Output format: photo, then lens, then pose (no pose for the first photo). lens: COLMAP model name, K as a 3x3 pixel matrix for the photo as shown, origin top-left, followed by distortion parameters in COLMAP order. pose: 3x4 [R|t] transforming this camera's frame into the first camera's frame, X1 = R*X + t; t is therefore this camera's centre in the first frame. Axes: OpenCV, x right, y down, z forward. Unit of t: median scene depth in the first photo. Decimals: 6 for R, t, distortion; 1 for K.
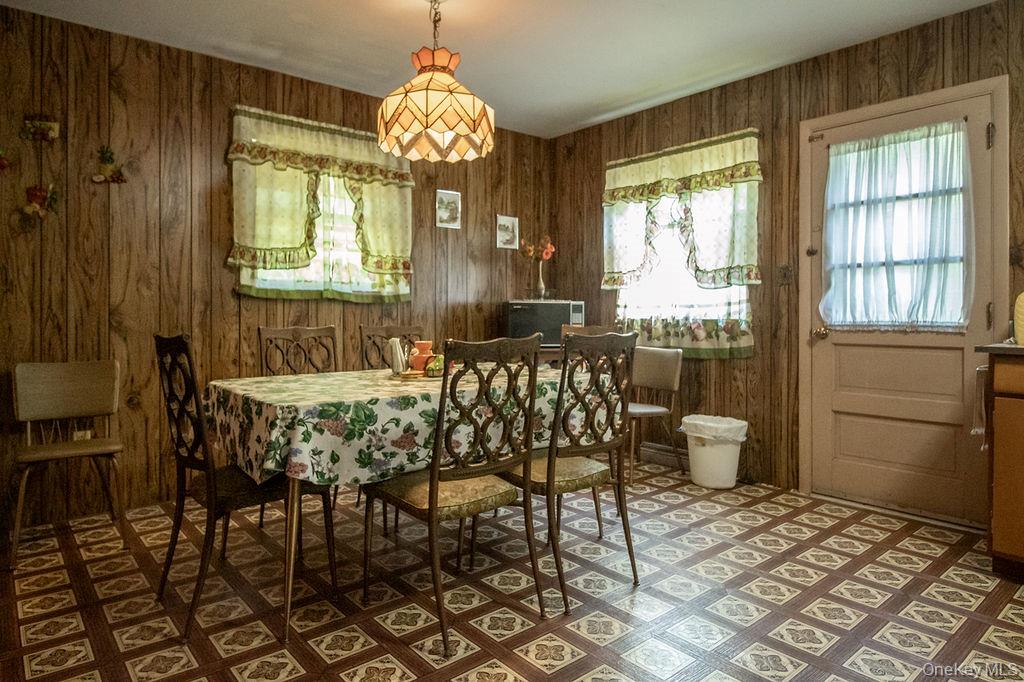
lens RADIAL K [[616.3, 0, 510.5], [0, 616.3, 314.2], [0, 0, 1]] dist [-0.007337, -0.001527]
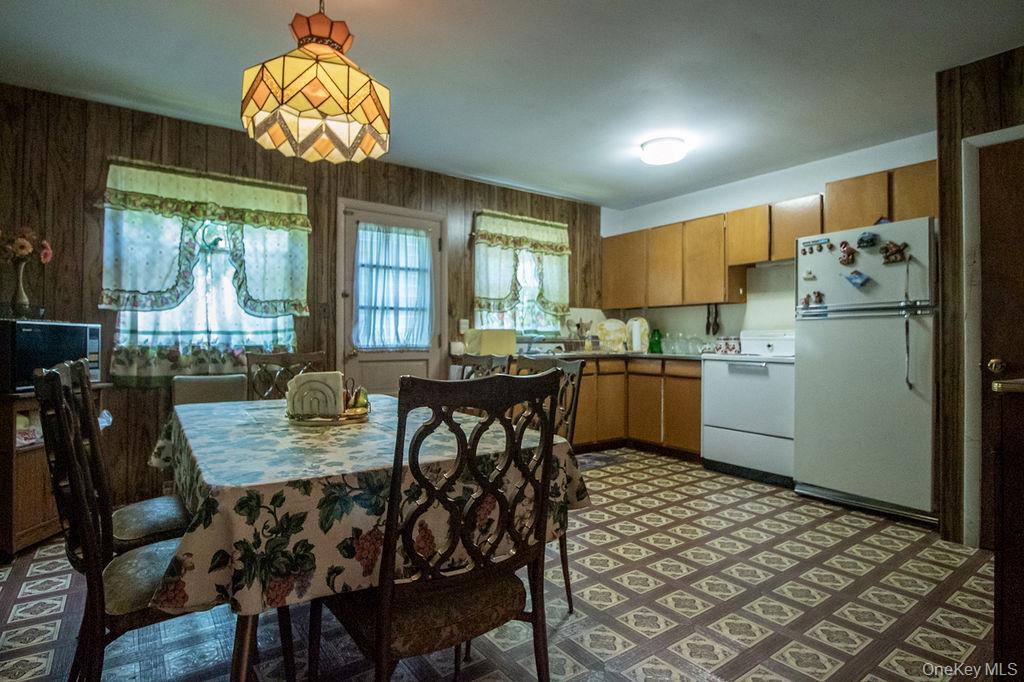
lens RADIAL K [[523.1, 0, 506.0], [0, 523.1, 334.9], [0, 0, 1]] dist [0.000412, -0.011283]
pose [[0.076885, 0.009351, 0.996996, -0.662772], [-0.000170, 0.999956, -0.009366, -0.001362], [-0.997040, 0.000551, 0.076883, 0.573324]]
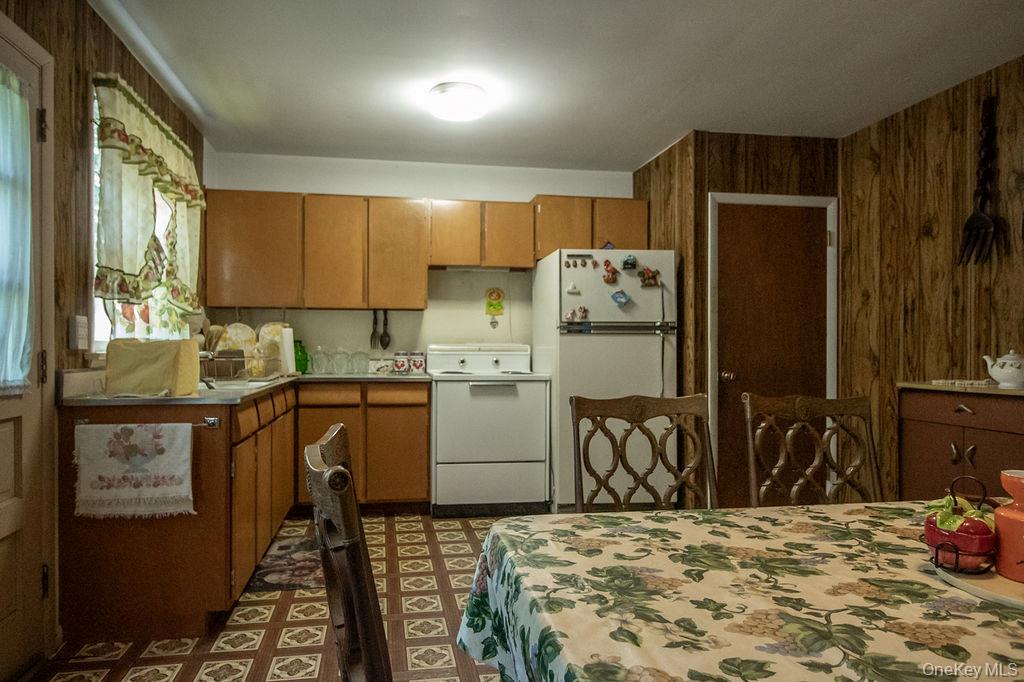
lens RADIAL K [[612.2, 0, 475.6], [0, 612.2, 351.8], [0, 0, 1]] dist [-0.003392, -0.001770]
pose [[-0.857750, -0.004234, 0.514050, -0.041797], [0.000650, 0.999956, 0.009320, -0.020335], [-0.514067, 0.008328, -0.857710, 1.151881]]
